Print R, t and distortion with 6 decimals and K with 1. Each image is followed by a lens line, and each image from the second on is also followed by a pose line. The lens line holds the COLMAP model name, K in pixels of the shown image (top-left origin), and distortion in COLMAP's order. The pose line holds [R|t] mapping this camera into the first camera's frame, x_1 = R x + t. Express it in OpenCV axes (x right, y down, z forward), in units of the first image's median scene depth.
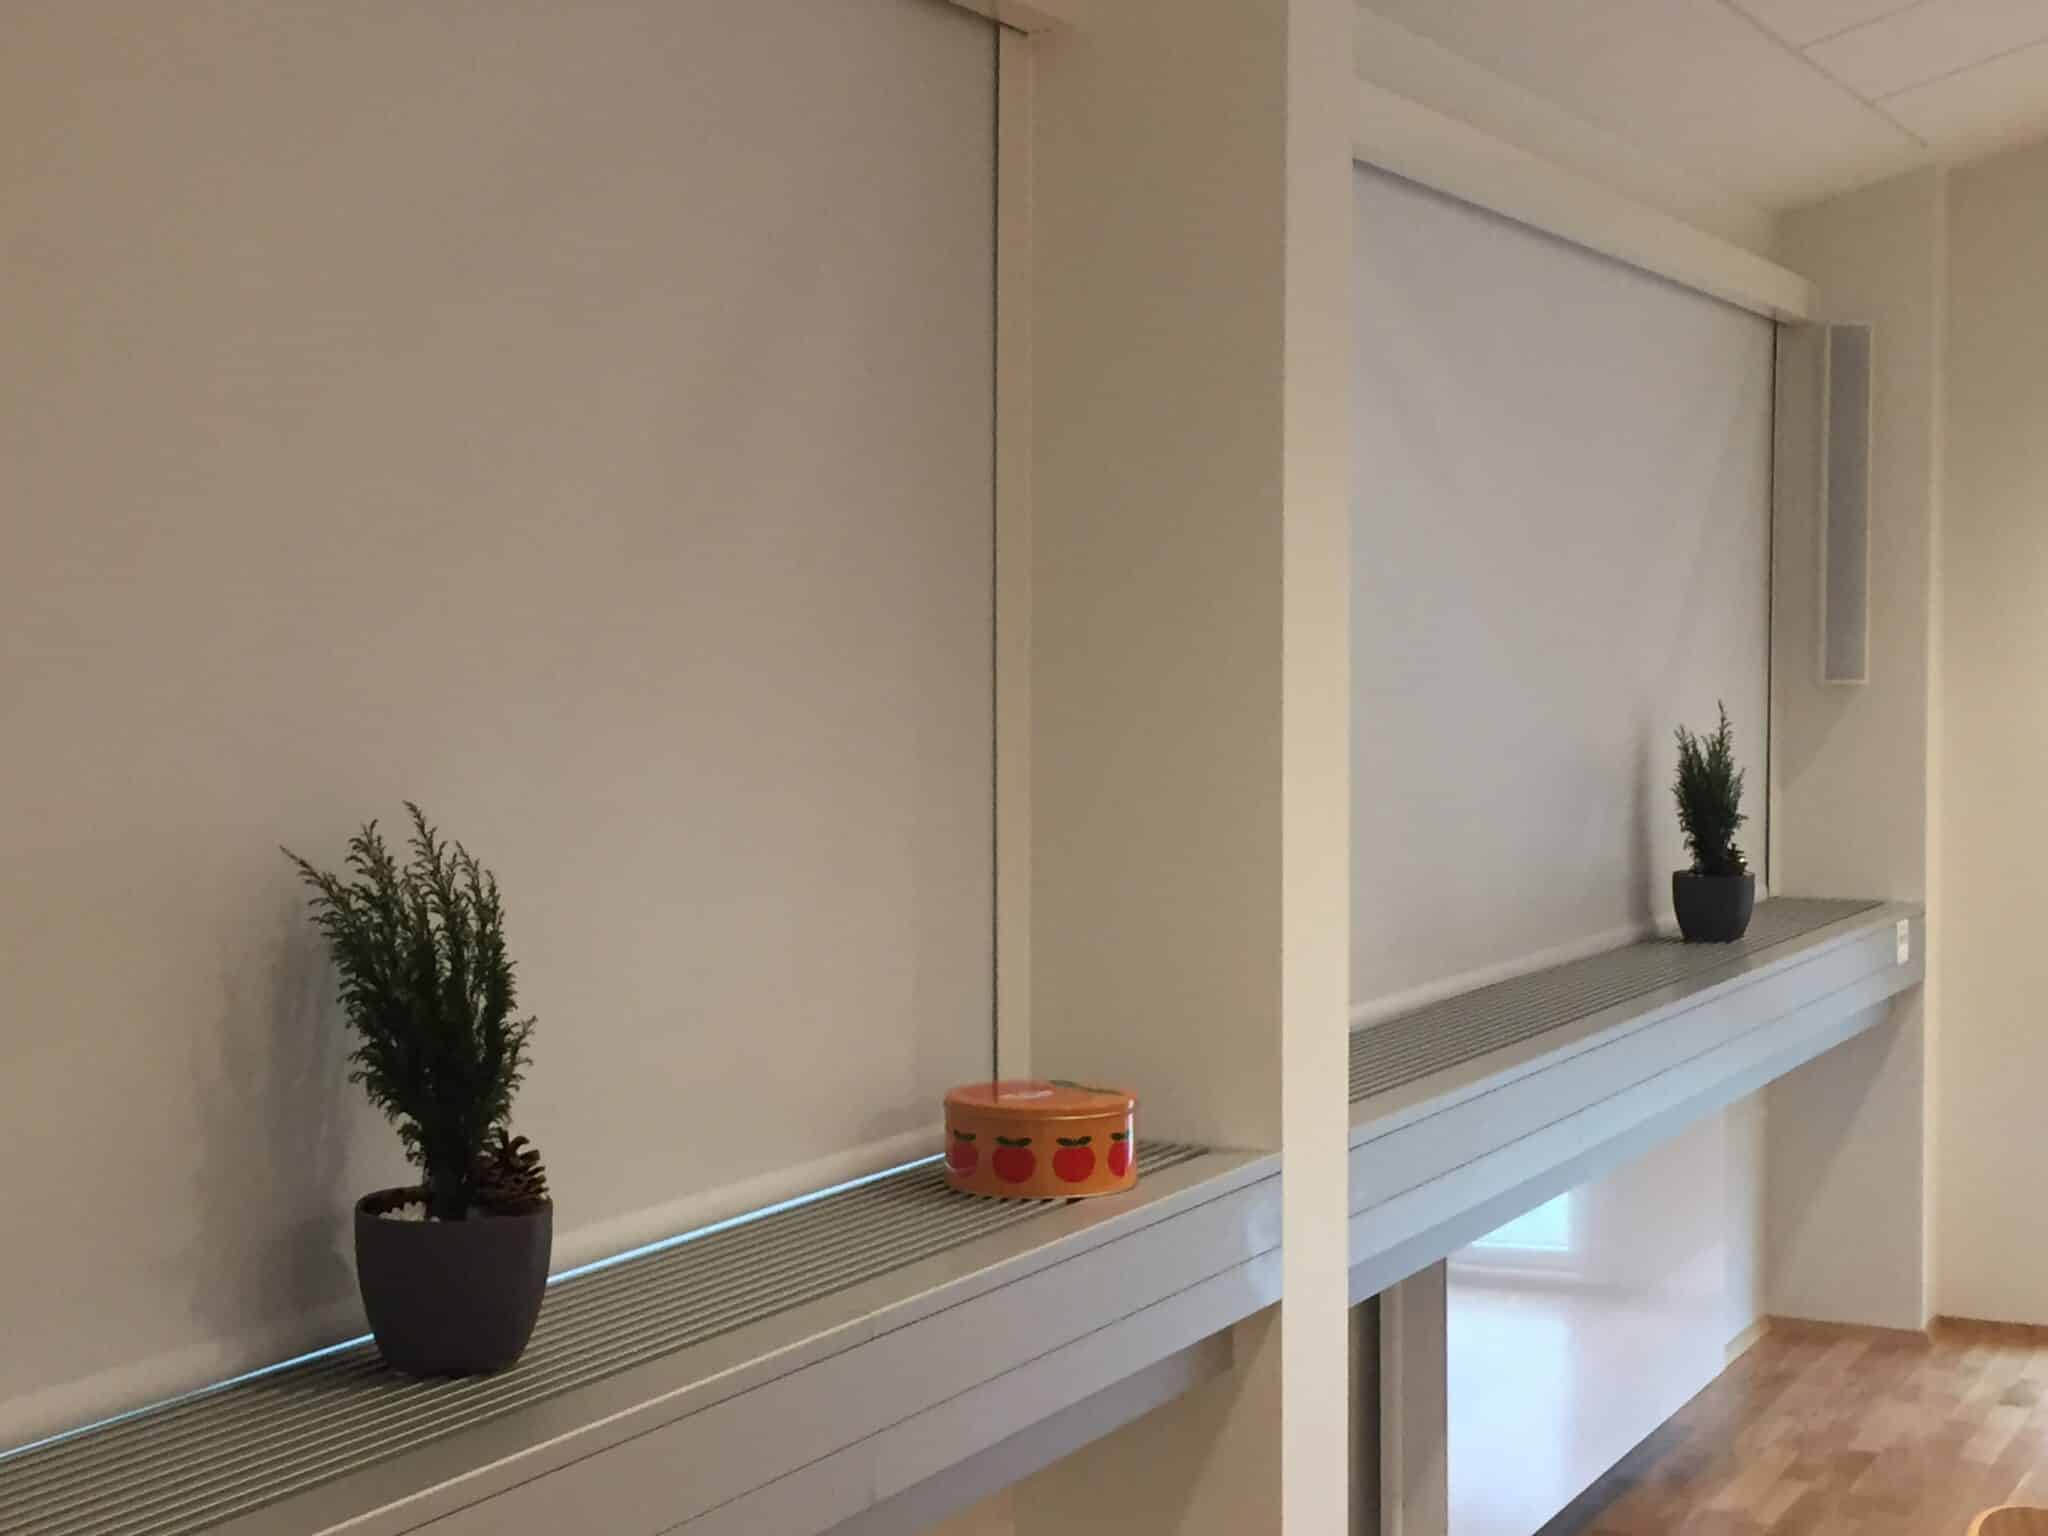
lens RADIAL K [[3052.1, 0, 1064.1], [0, 3052.1, 770.1], [0, 0, 1]] dist [0.084714, -0.049726]
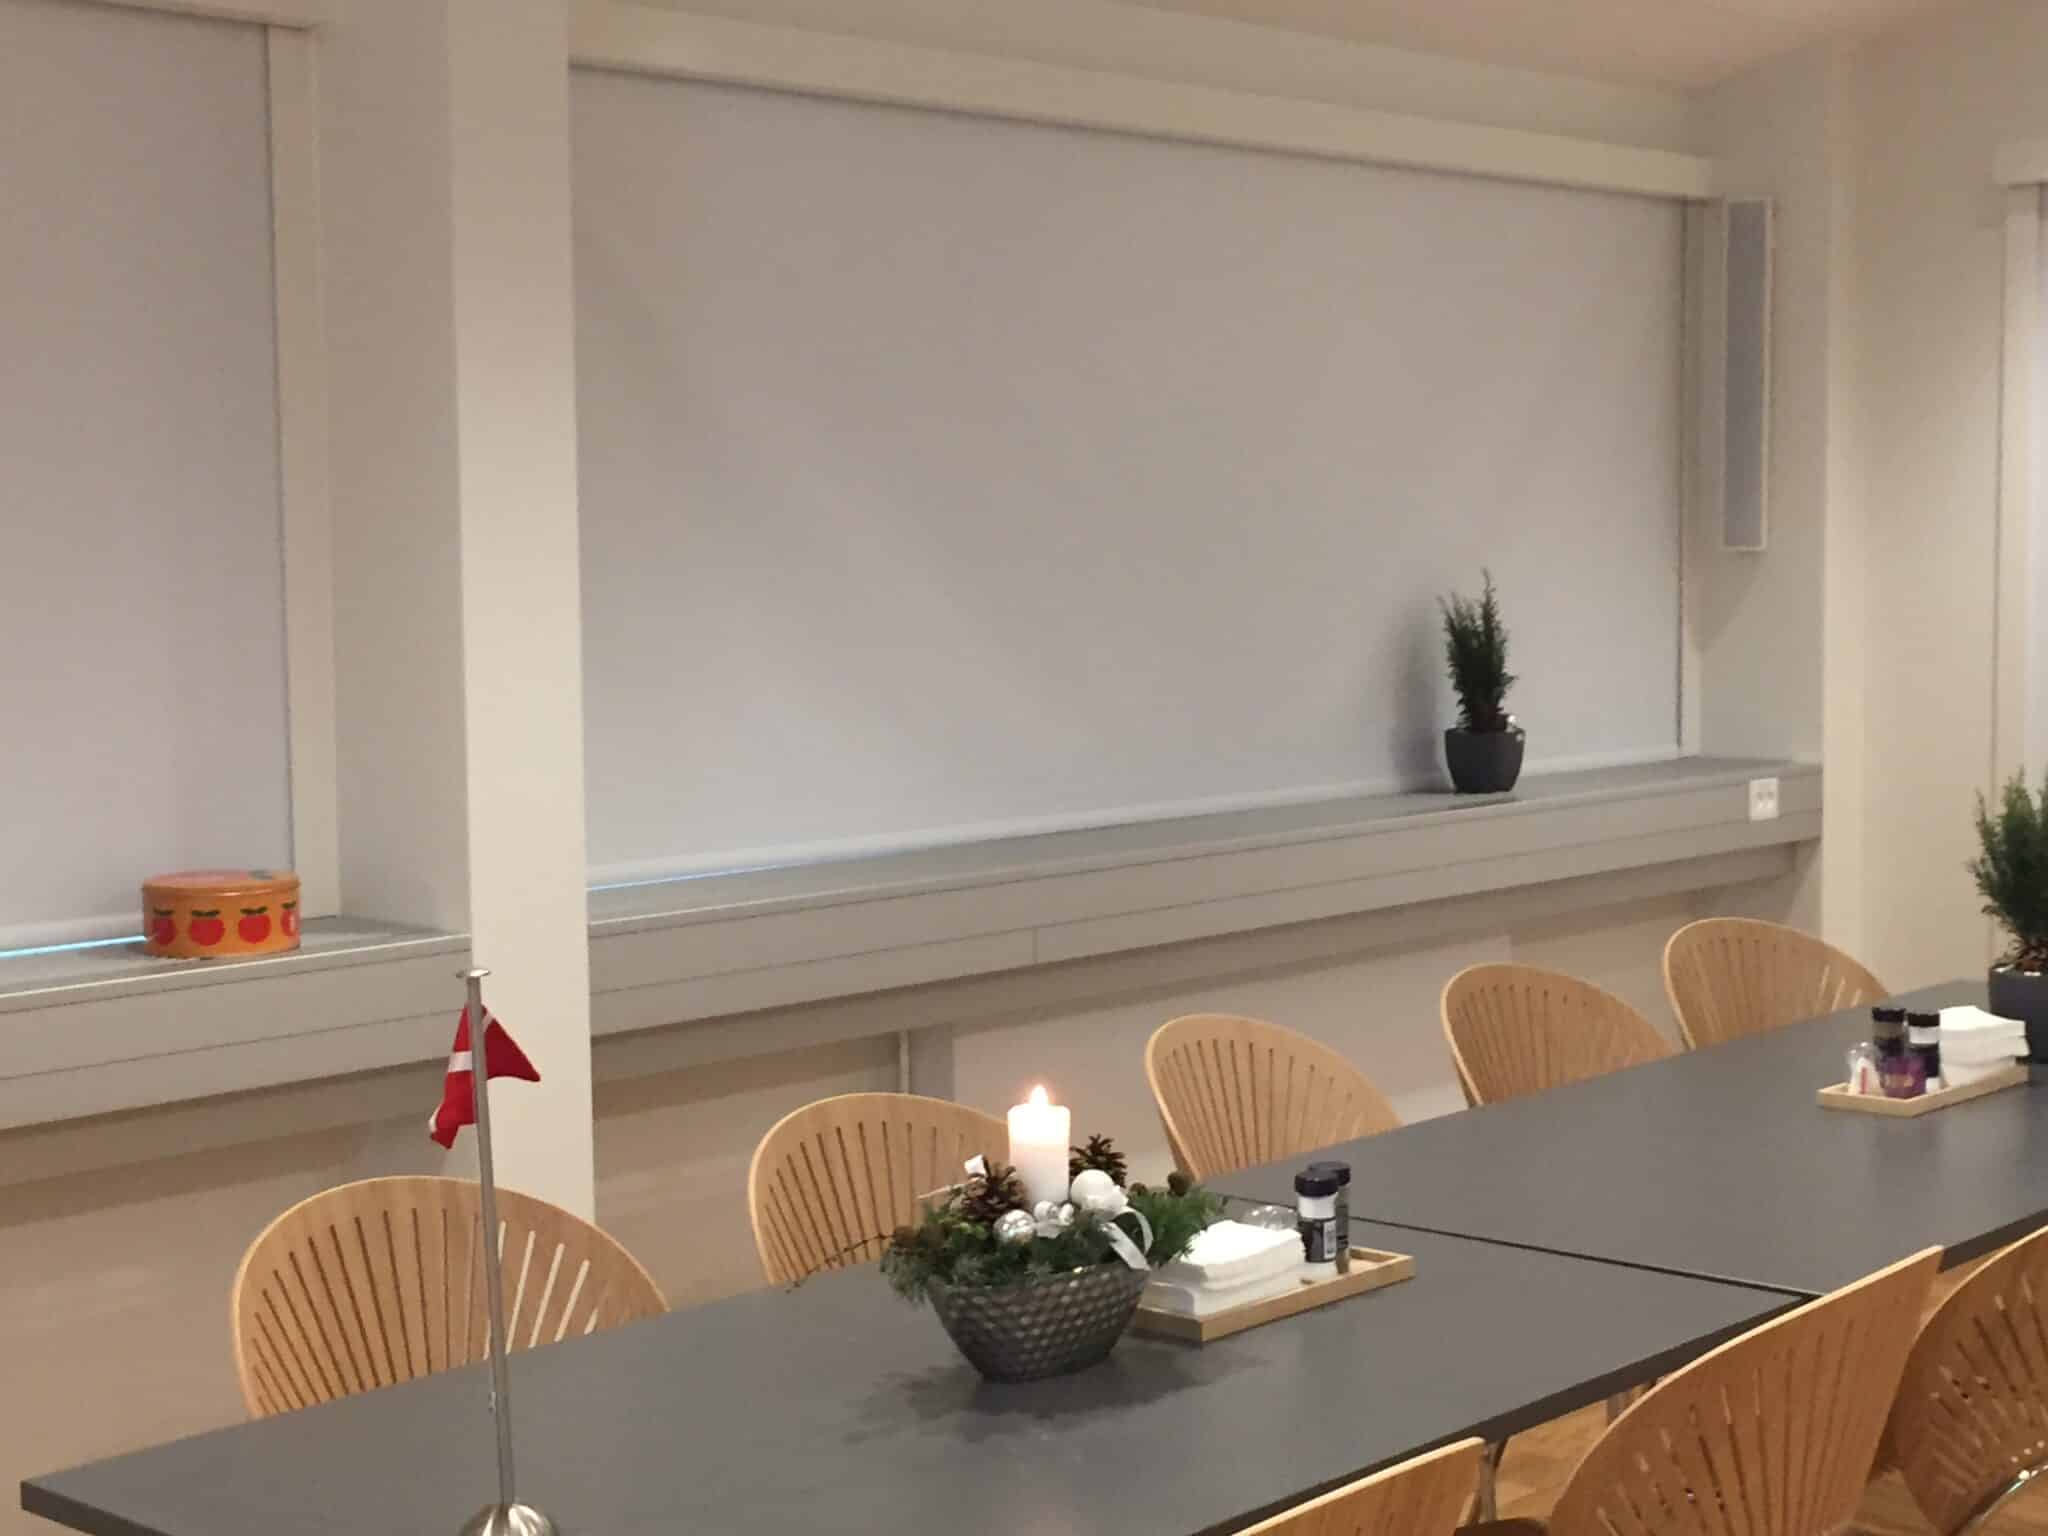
lens RADIAL K [[3052.1, 0, 1064.1], [0, 3052.1, 770.1], [0, 0, 1]] dist [0.084714, -0.049726]
pose [[0.955210, 0.007807, -0.295824, 0.391264], [0.003253, 0.999315, 0.036876, 0.008155], [0.295909, -0.036187, 0.954530, -0.064979]]
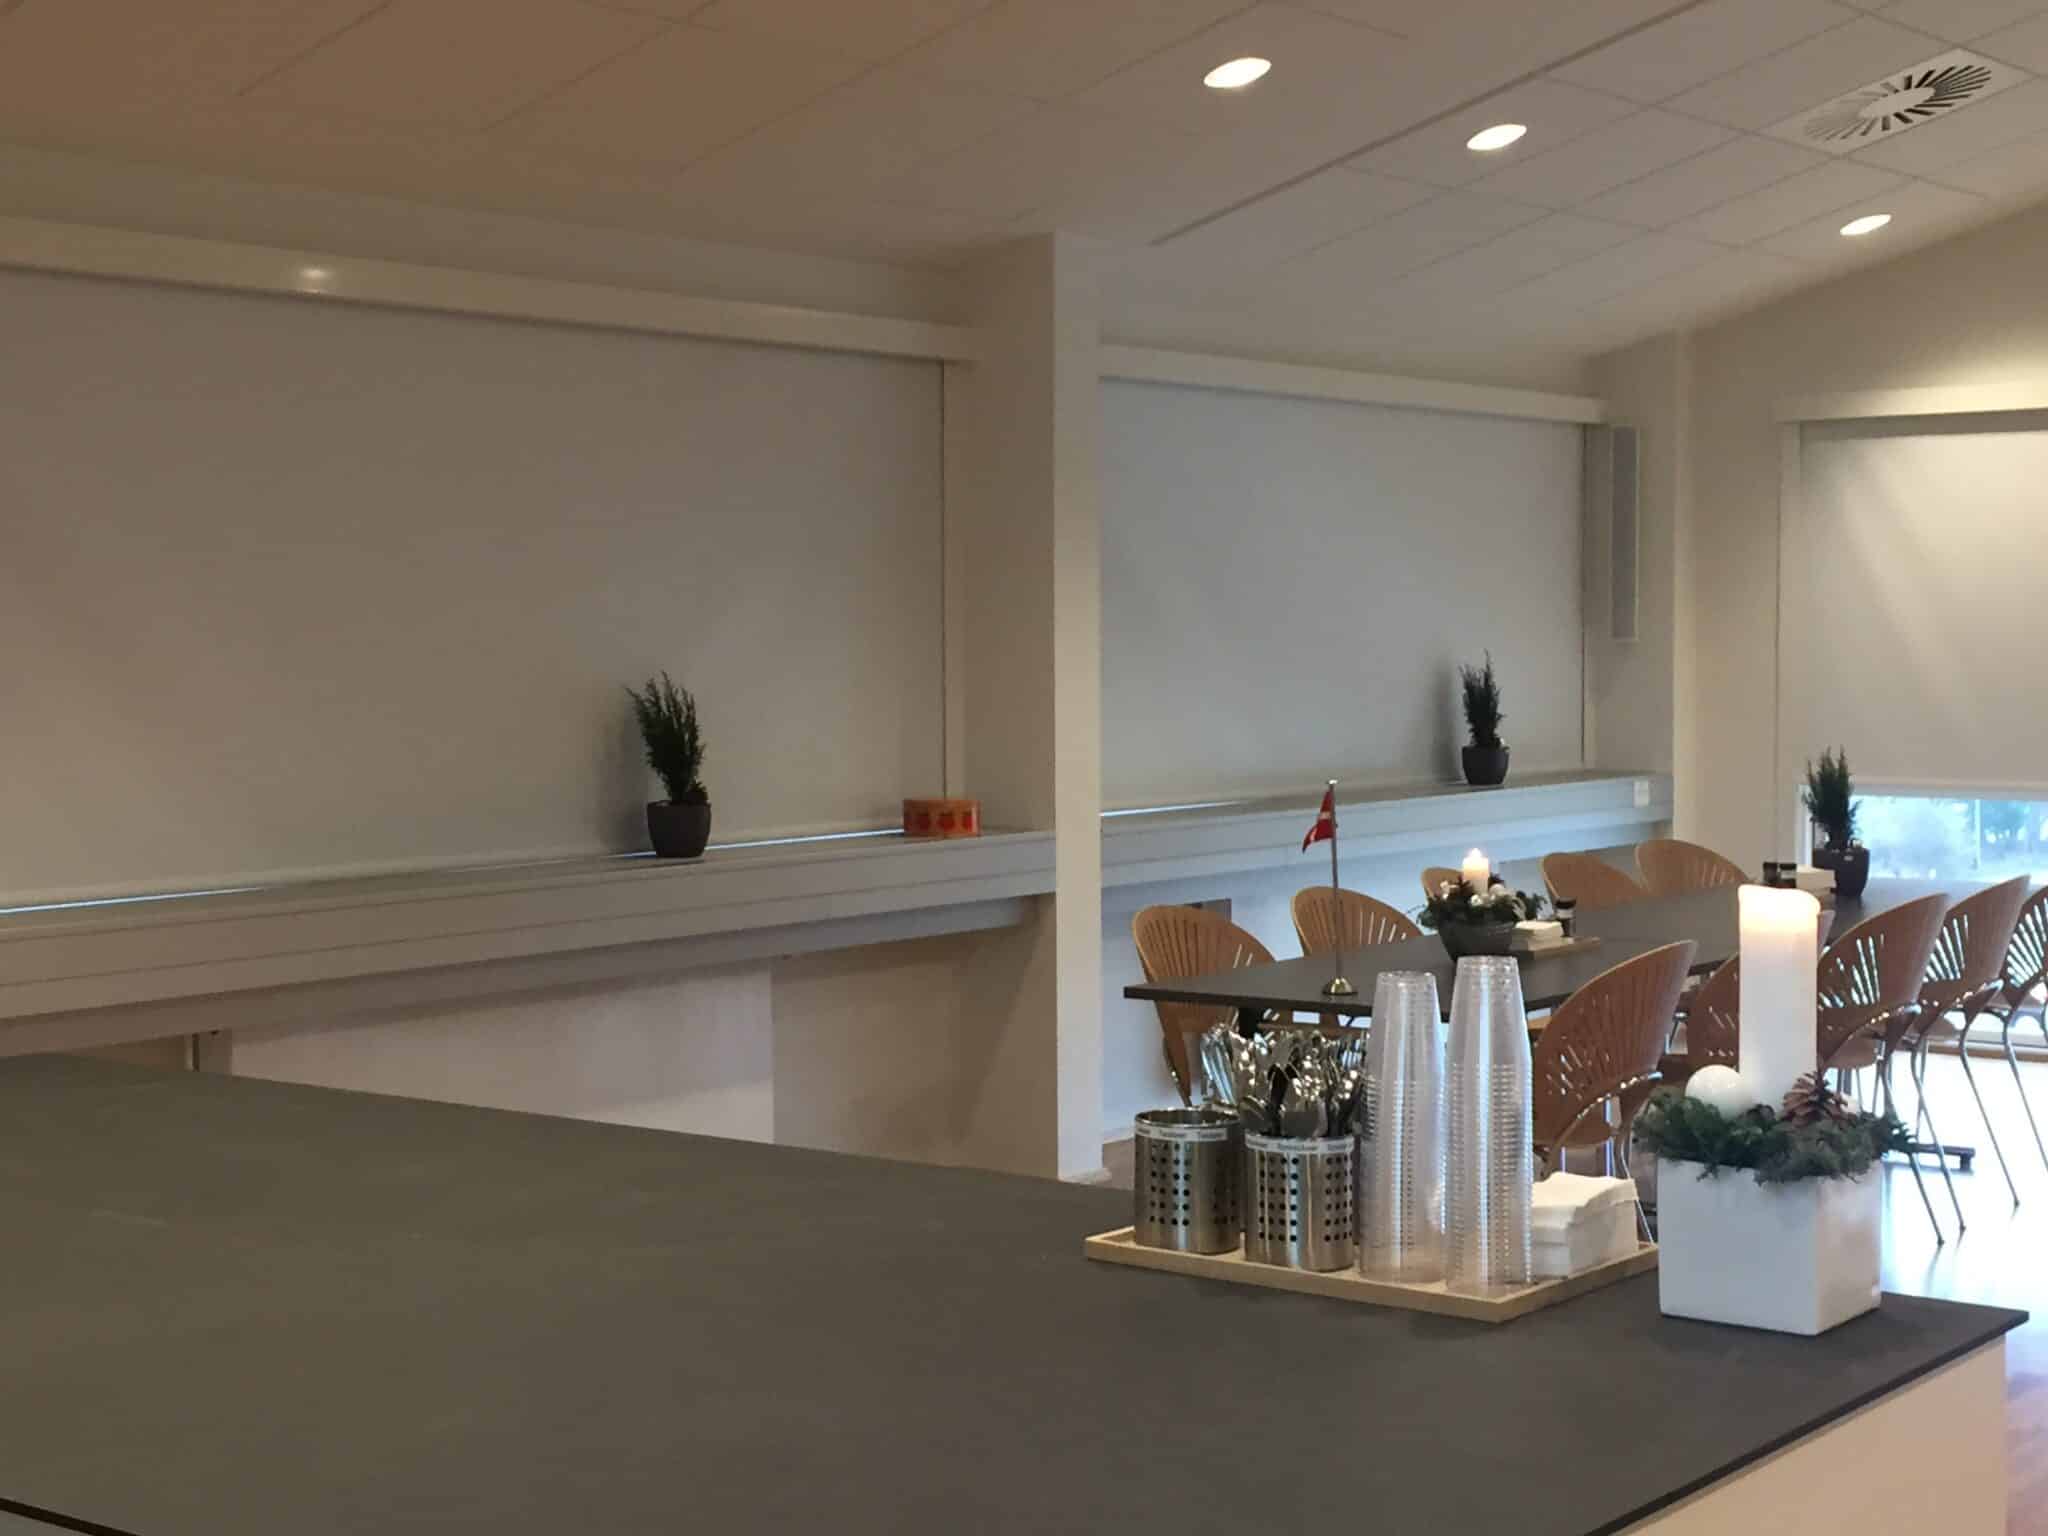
lens RADIAL K [[3052.1, 0, 1064.1], [0, 3052.1, 770.1], [0, 0, 1]] dist [0.084714, -0.049726]
pose [[0.980980, 0.001106, -0.194108, 0.319129], [-0.000103, 0.999987, 0.005176, 0.038433], [0.194111, -0.005057, 0.980966, -0.793992]]
